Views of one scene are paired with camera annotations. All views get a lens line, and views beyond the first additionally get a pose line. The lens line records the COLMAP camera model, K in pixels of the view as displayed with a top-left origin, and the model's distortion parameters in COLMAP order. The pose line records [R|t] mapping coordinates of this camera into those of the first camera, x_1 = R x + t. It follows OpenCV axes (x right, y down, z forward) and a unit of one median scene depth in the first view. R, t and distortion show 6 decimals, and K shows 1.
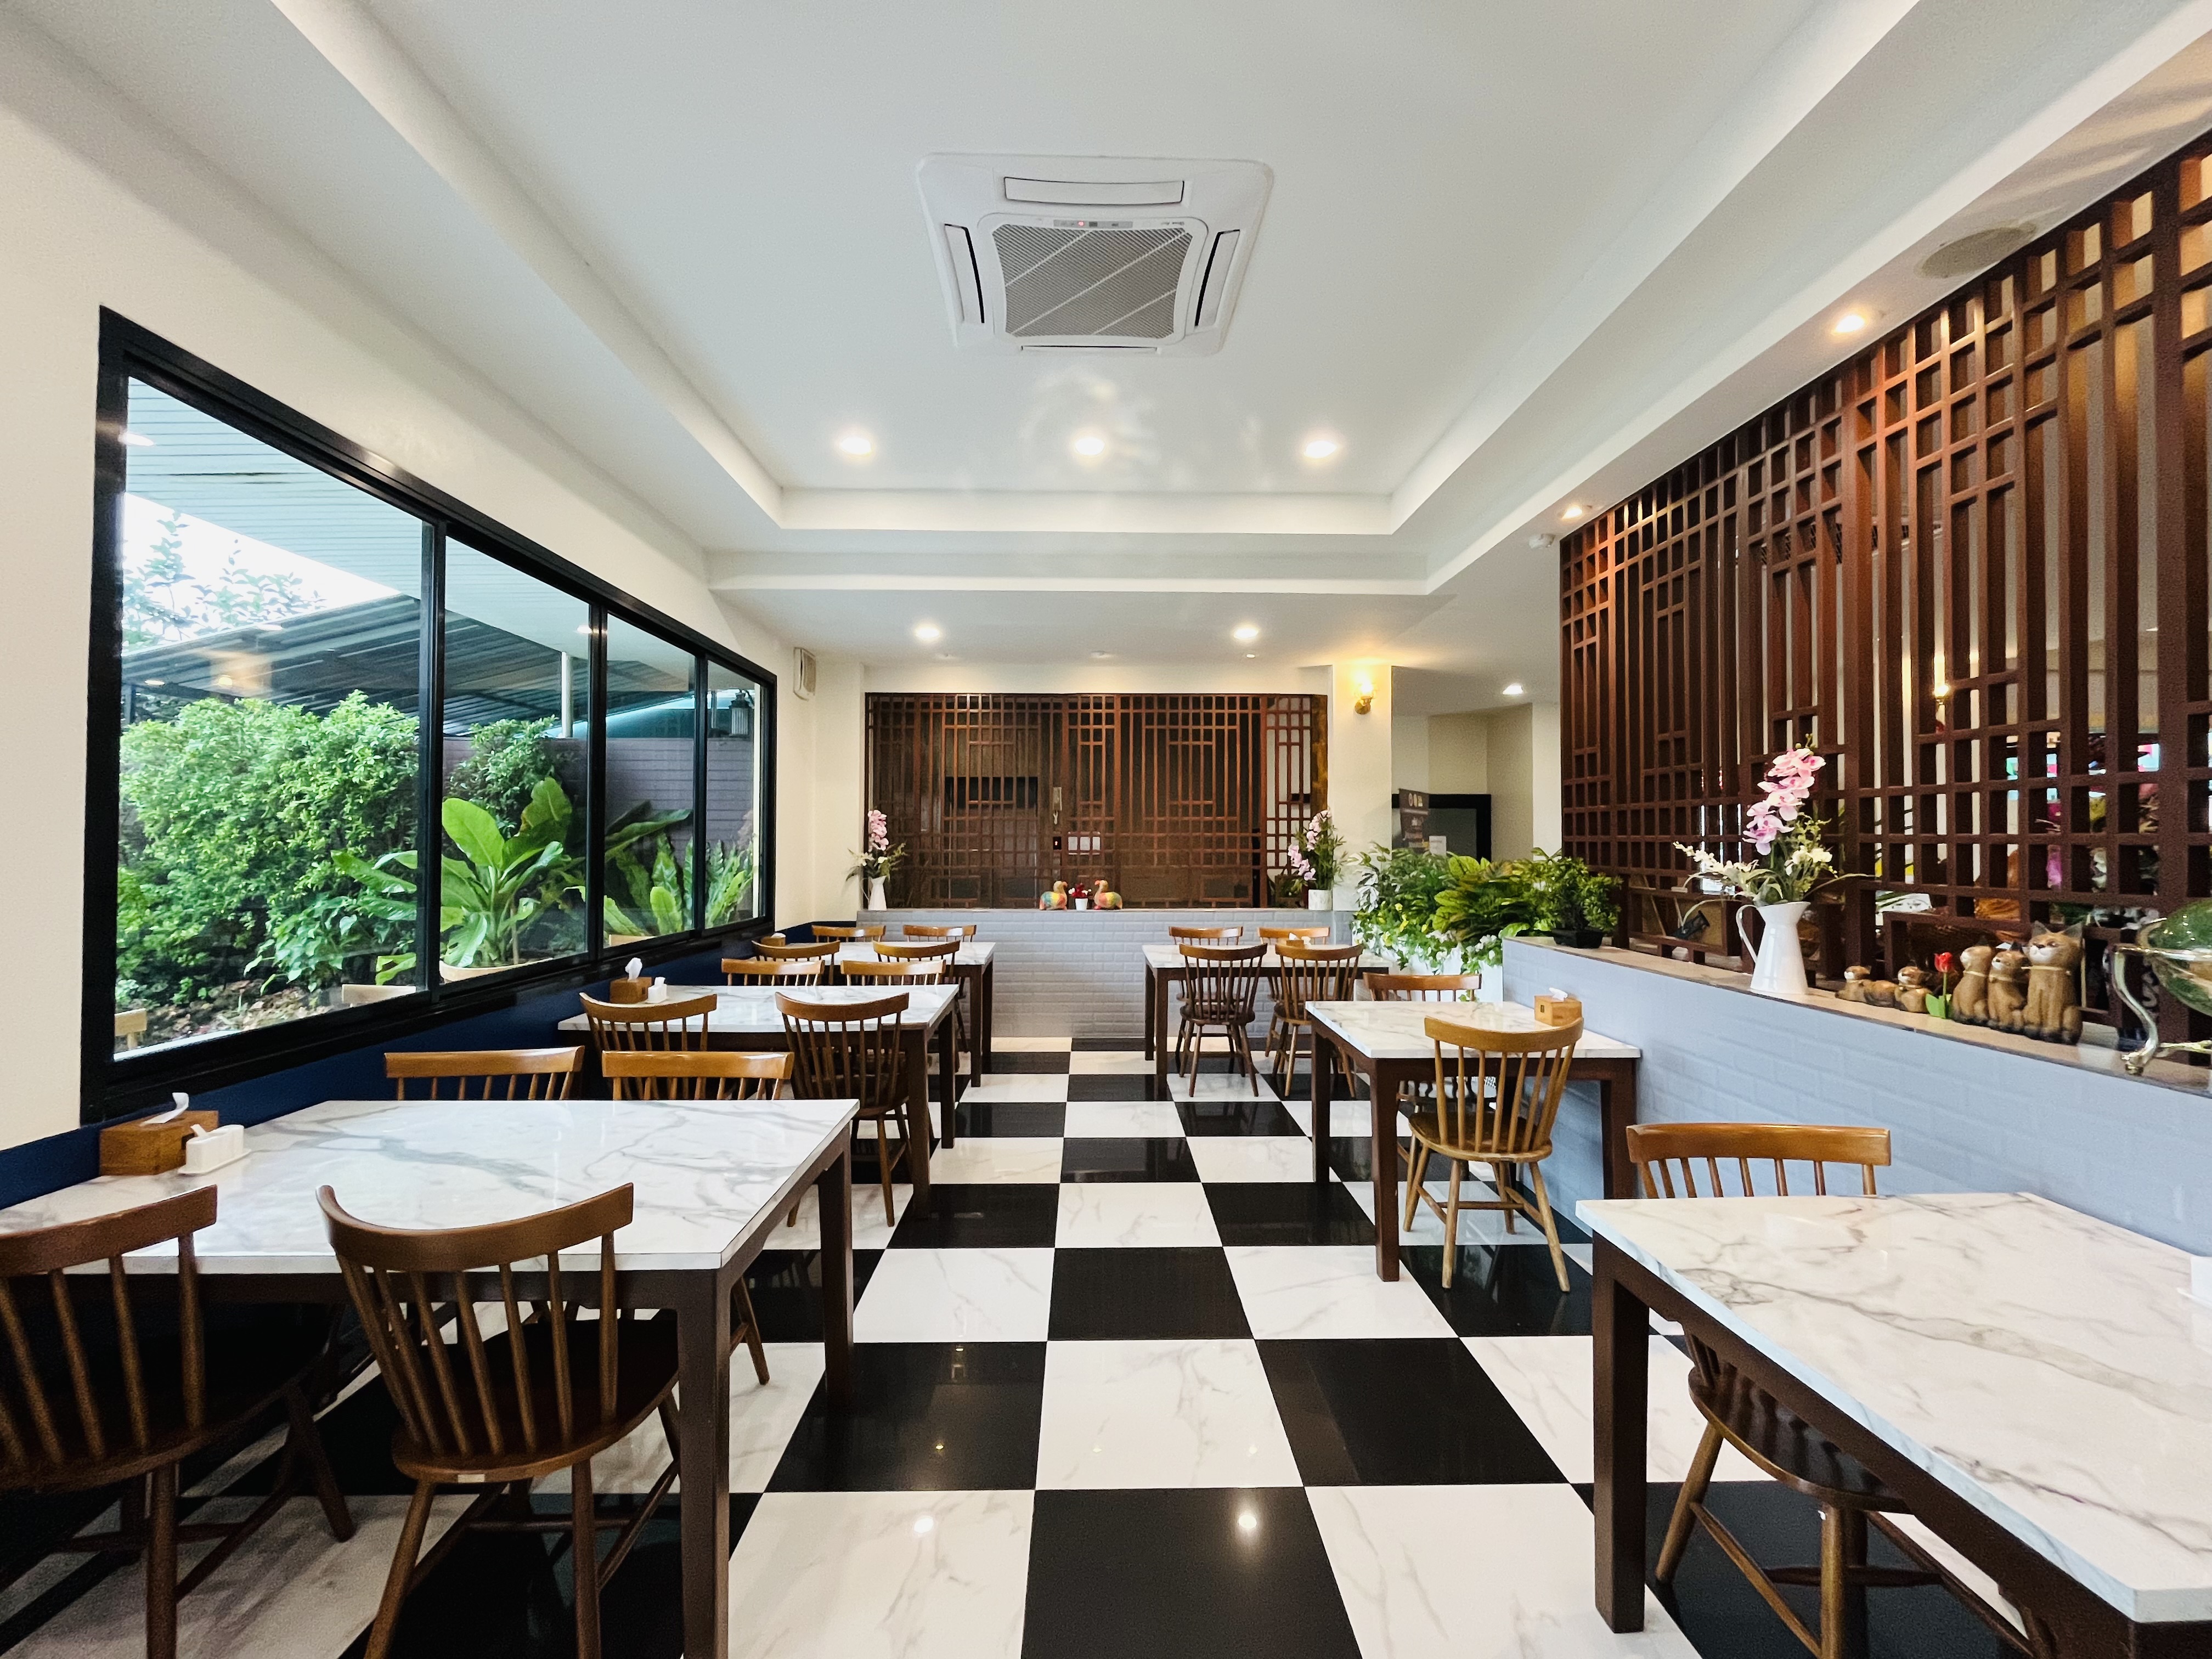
lens RADIAL K [[894.0, 0, 1100.7], [0, 894.0, 833.1], [0, 0, 1]] dist [-0.001887, -0.001222]
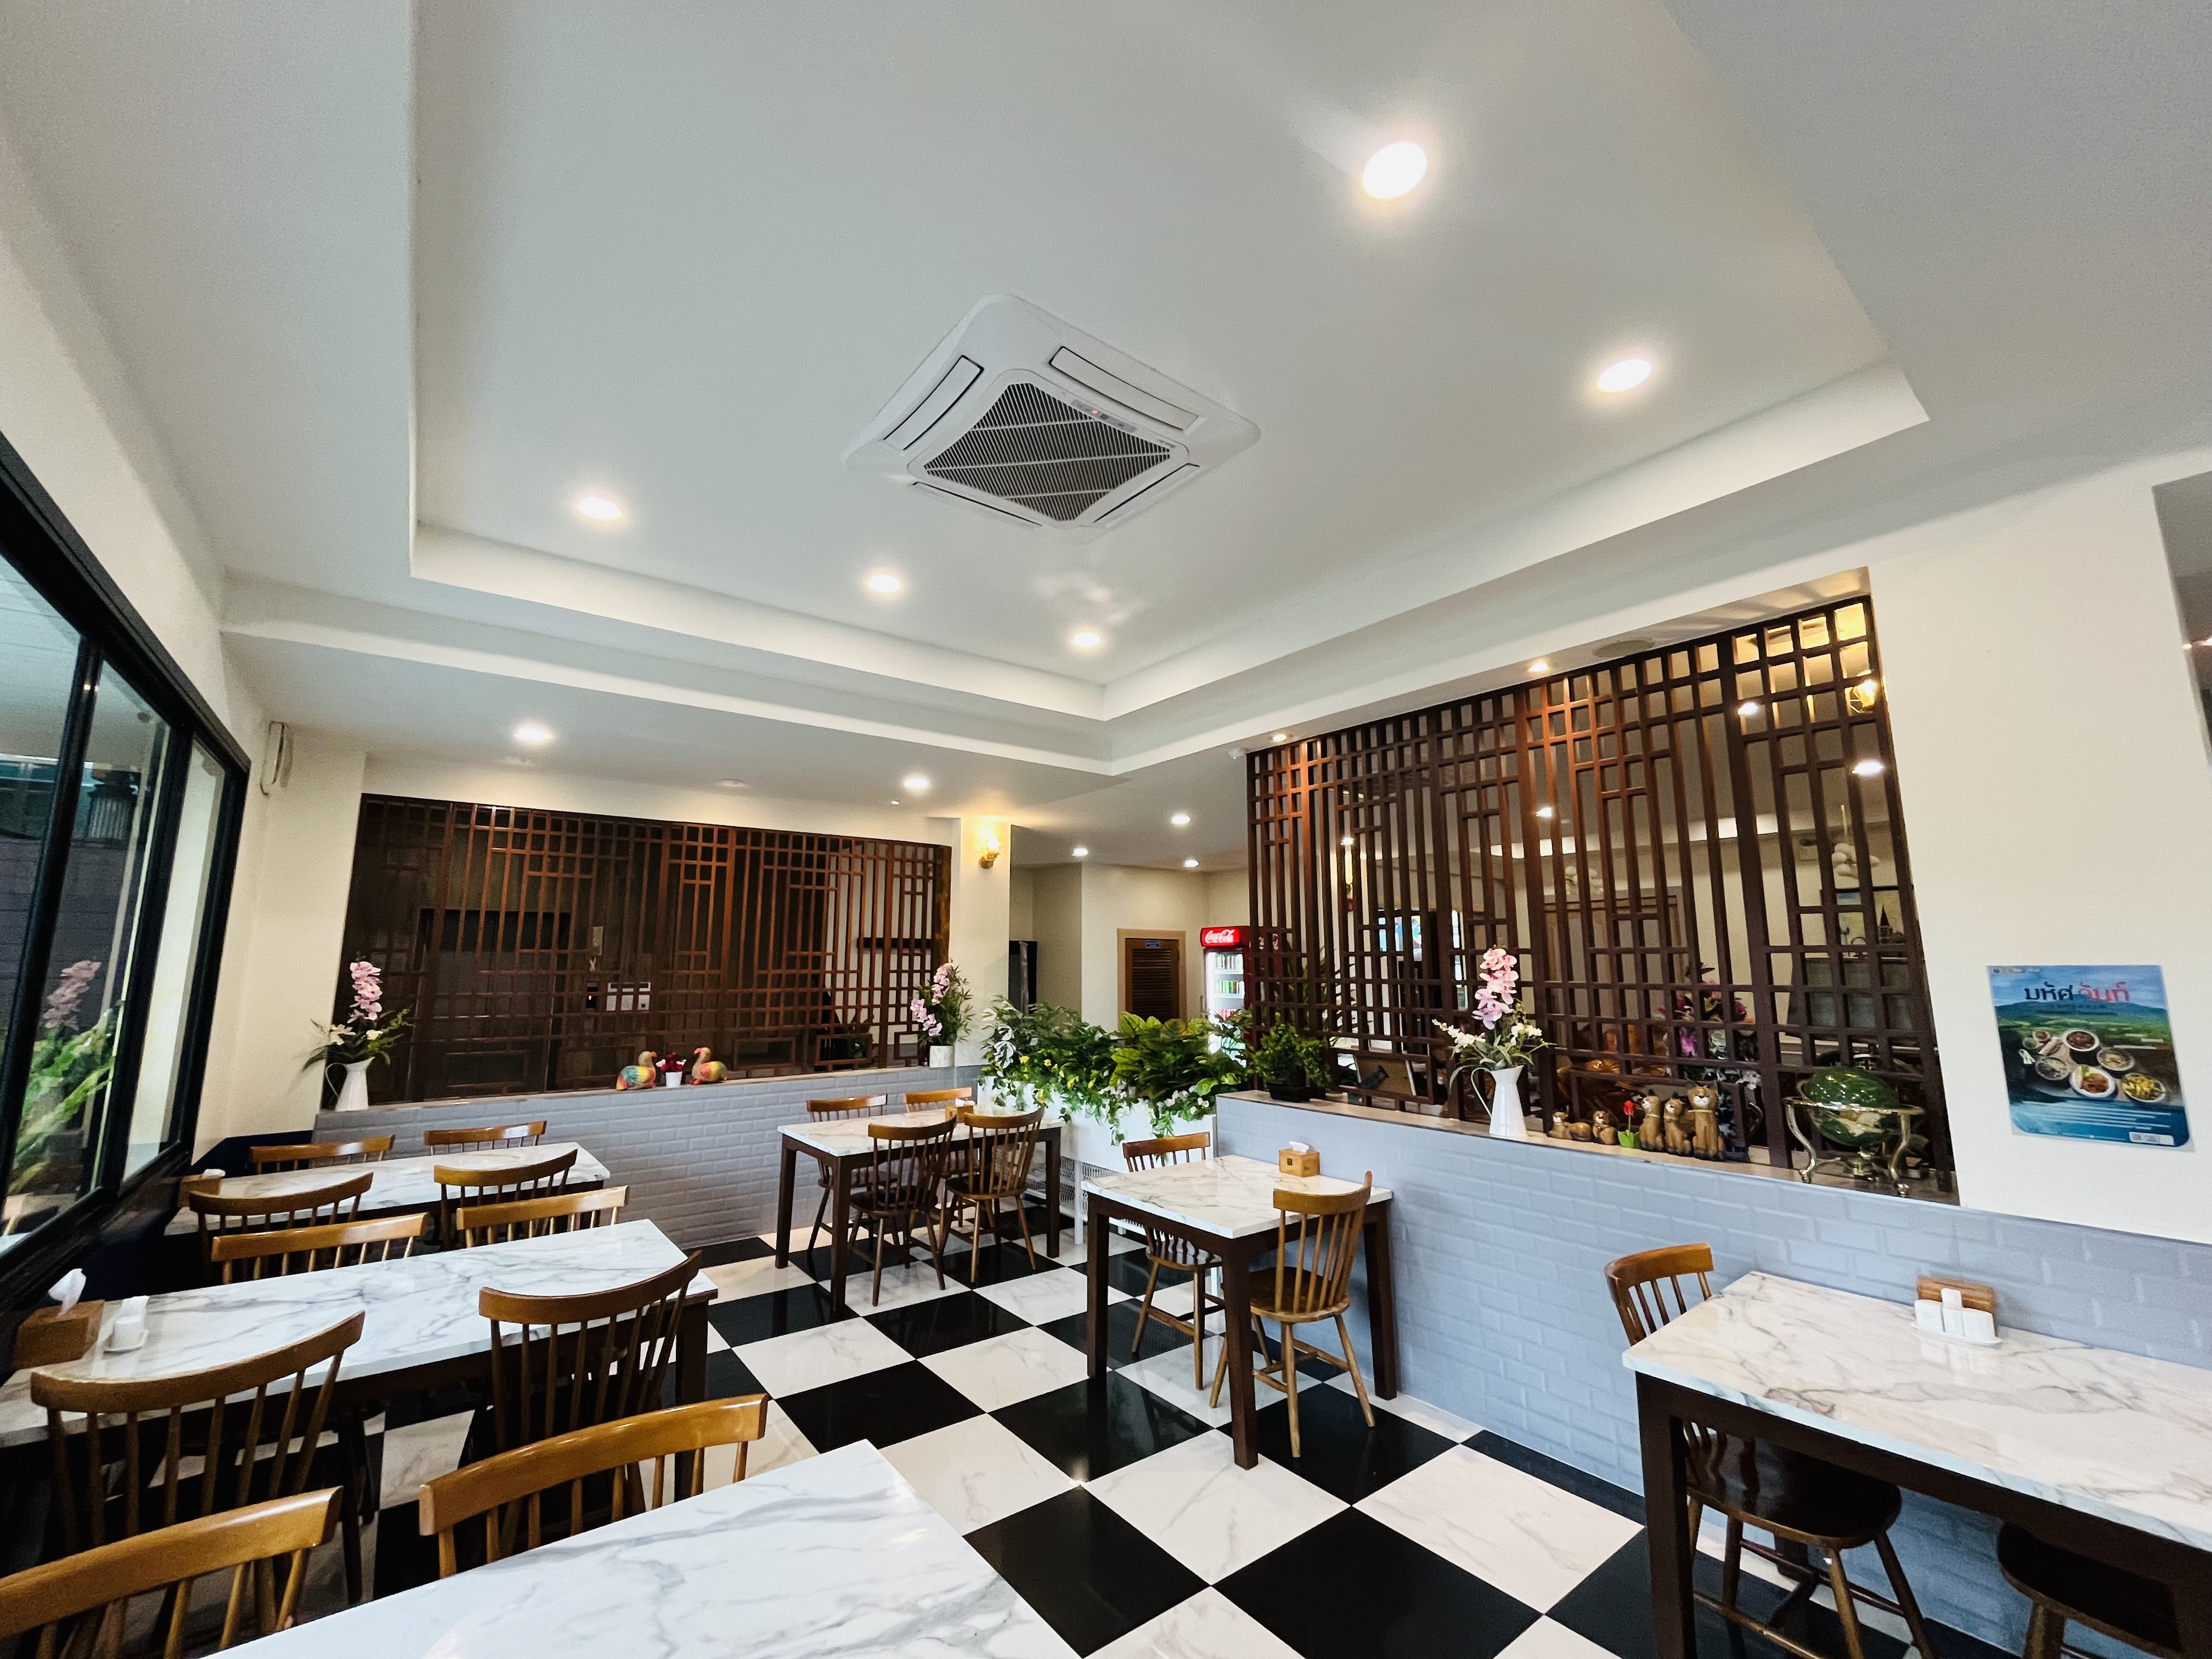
lens RADIAL K [[894.0, 0, 1110.0], [0, 894.0, 835.0], [0, 0, 1]] dist [-0.001887, -0.001222]
pose [[0.807468, 0.085280, 0.583714, -0.274918], [-0.003403, 0.990152, -0.139952, -0.039312], [-0.589901, 0.111020, 0.799807, 0.124497]]
